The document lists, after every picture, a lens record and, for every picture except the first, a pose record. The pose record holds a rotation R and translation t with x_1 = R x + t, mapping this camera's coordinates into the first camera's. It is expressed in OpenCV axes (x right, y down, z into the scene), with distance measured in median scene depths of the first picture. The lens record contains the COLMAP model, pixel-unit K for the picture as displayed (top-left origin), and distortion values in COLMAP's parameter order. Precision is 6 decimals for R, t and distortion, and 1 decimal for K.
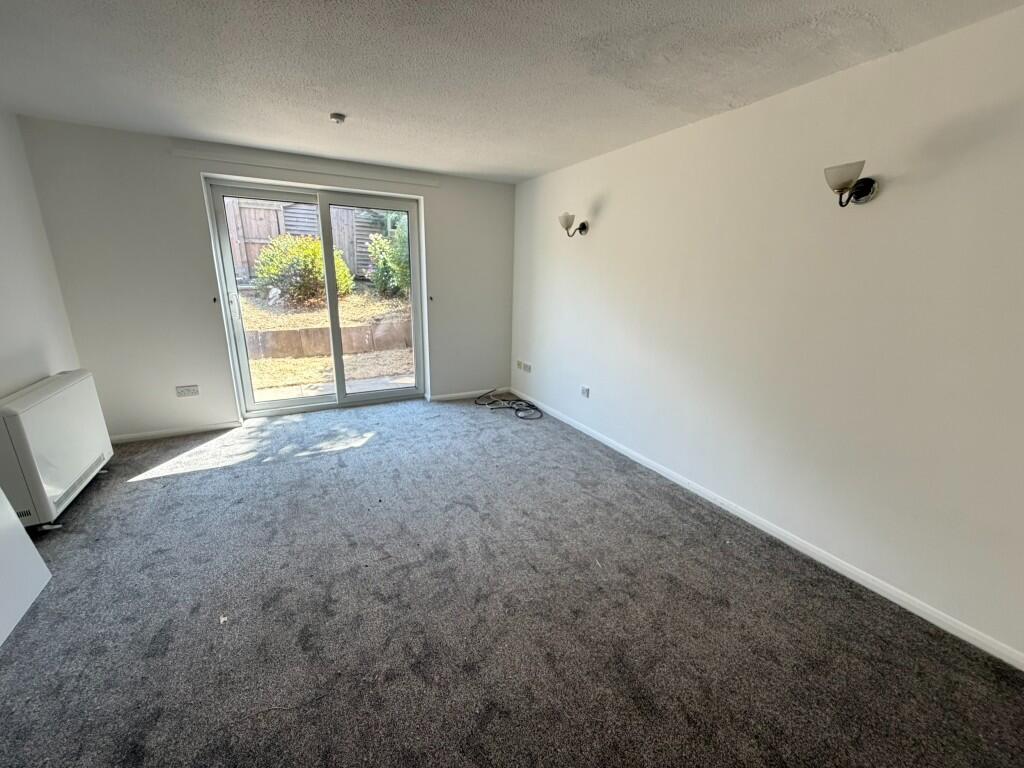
lens RADIAL K [[410.7, 0, 512.0], [0, 410.7, 384.0], [0, 0, 1]] dist [0.000189, 0.000407]
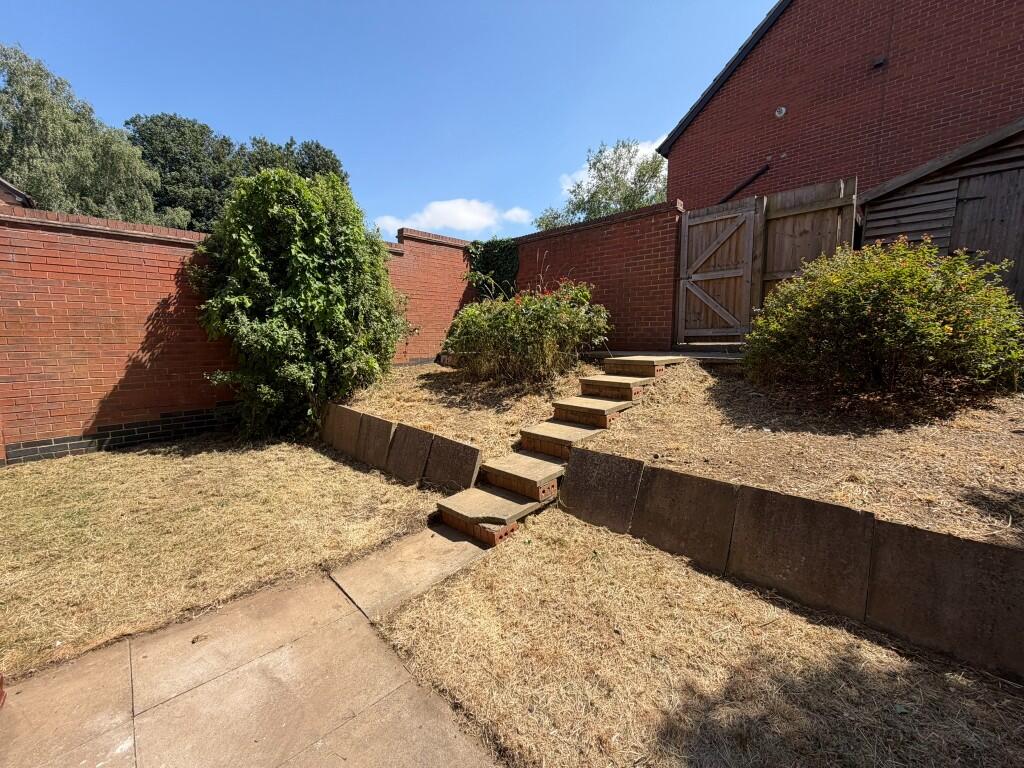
lens RADIAL K [[410.7, 0, 512.0], [0, 410.7, 384.0], [0, 0, 1]] dist [0.000189, 0.000407]
pose [[0.276783, 0.089297, -0.956774, -0.232444], [-0.236300, 0.971424, 0.022305, -0.164496], [0.931426, 0.219912, 0.289975, 0.650287]]
